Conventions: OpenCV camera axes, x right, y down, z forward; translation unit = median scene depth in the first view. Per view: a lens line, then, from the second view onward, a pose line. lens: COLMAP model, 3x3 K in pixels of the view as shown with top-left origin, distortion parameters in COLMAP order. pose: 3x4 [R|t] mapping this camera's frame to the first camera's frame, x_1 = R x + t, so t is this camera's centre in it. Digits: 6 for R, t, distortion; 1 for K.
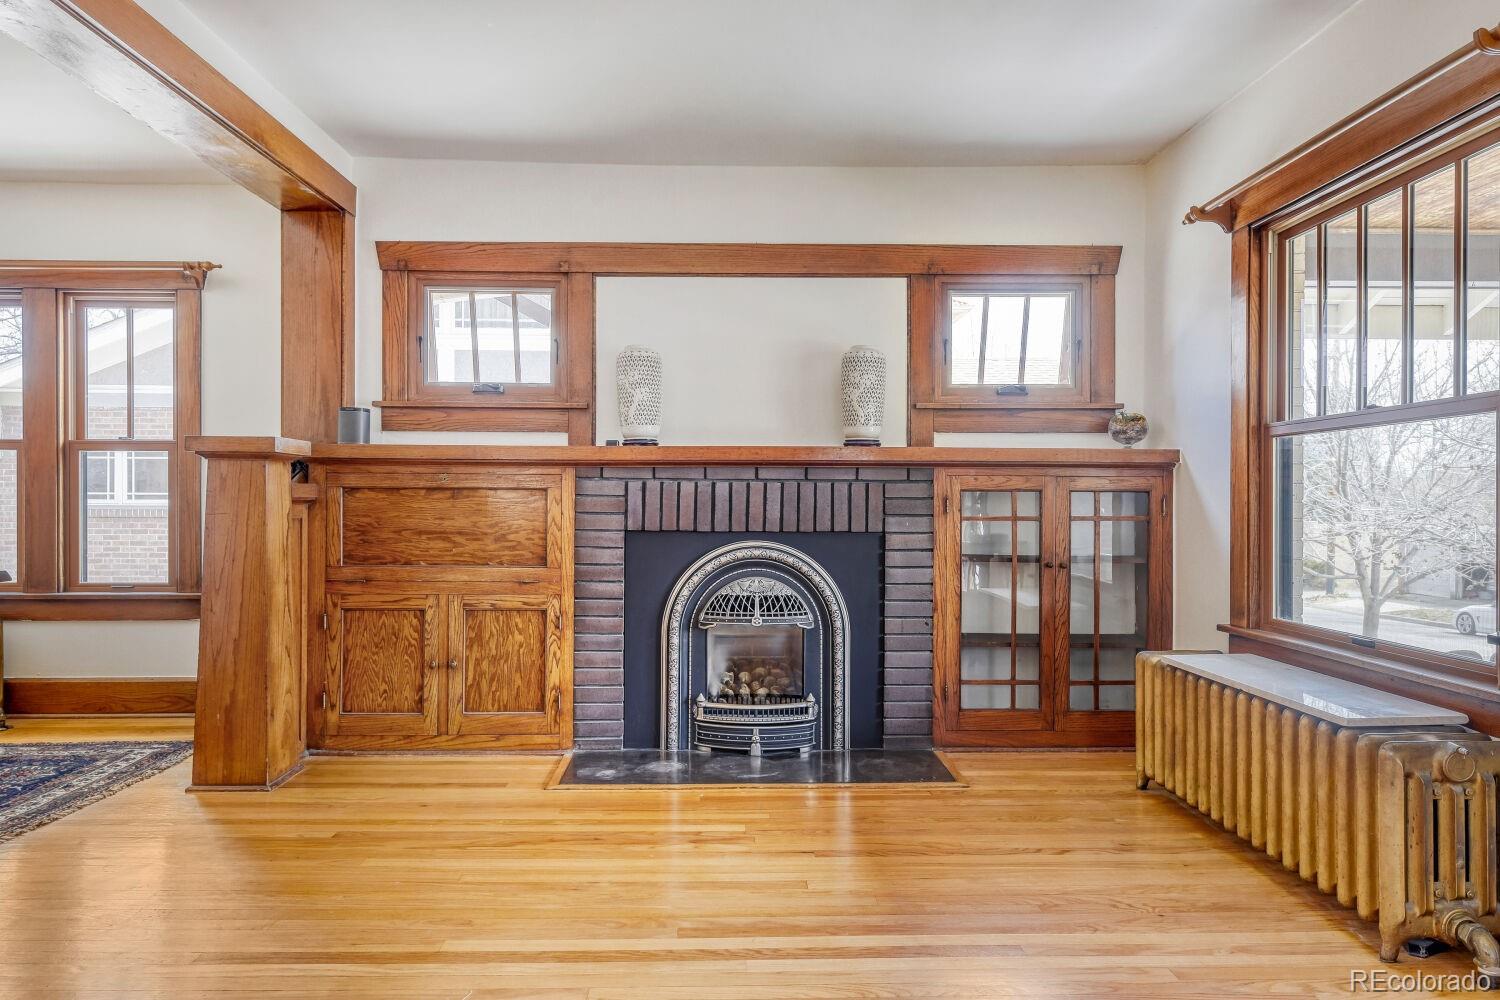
lens RADIAL K [[940.4, 0, 734.4], [0, 940.4, 501.6], [0, 0, 1]] dist [0.006101, 0.005447]
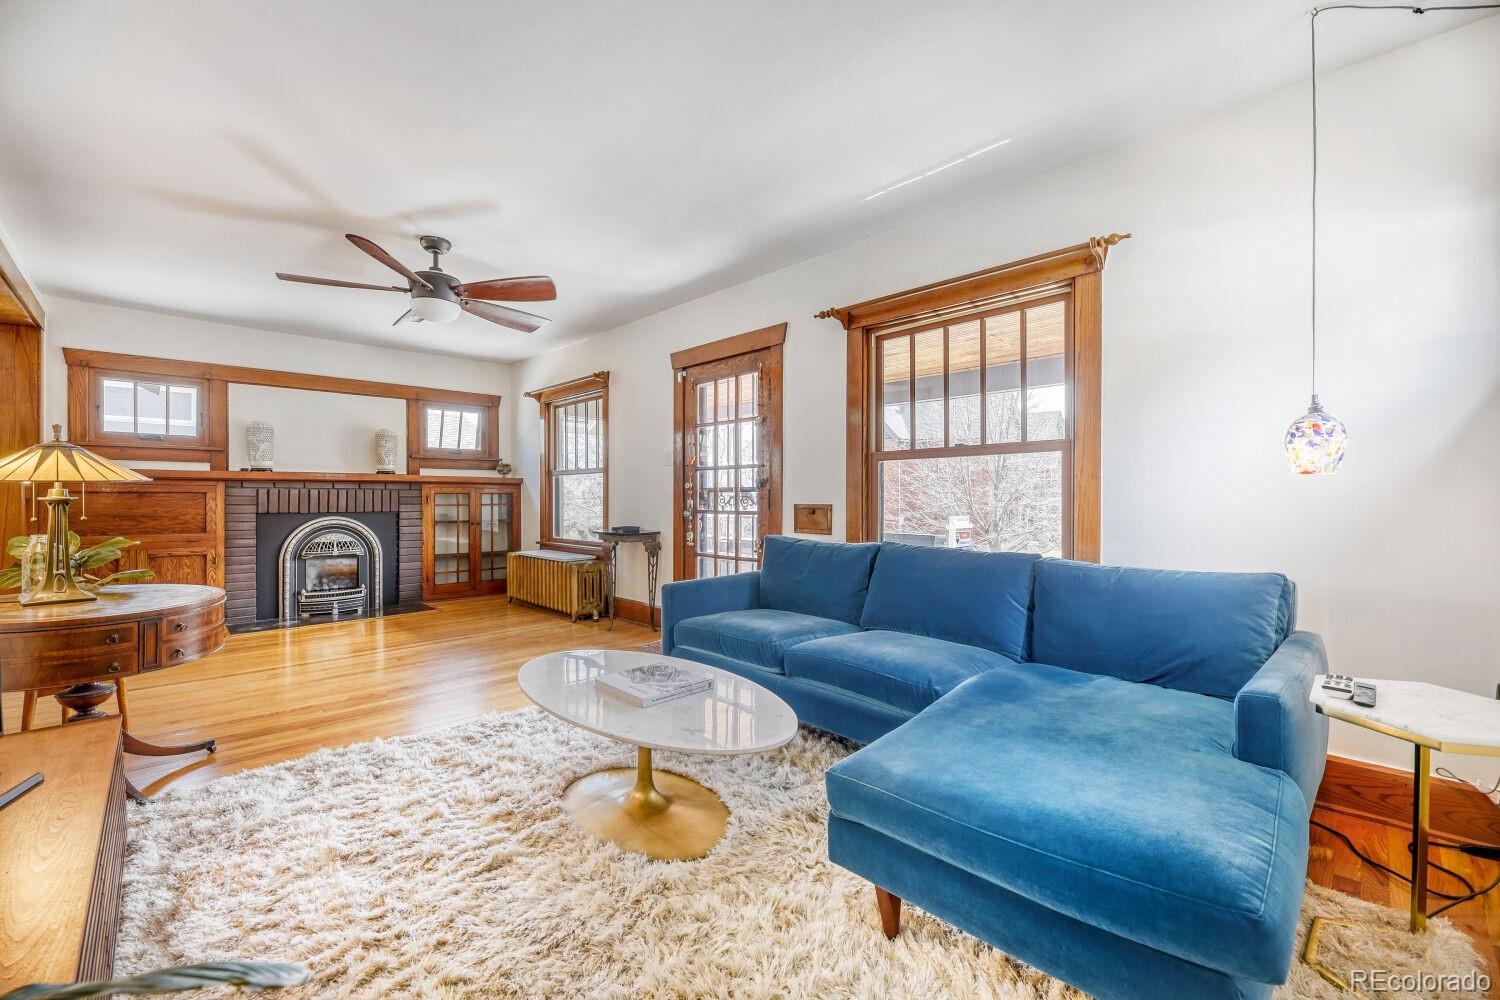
lens RADIAL K [[612.6, 0, 749.4], [0, 612.6, 502.8], [0, 0, 1]] dist [0.009355, -0.001299]
pose [[0.718721, -0.009433, 0.695235, -0.270562], [0.003277, 0.999943, 0.010180, -0.001815], [-0.695291, -0.005038, 0.718711, -0.683309]]
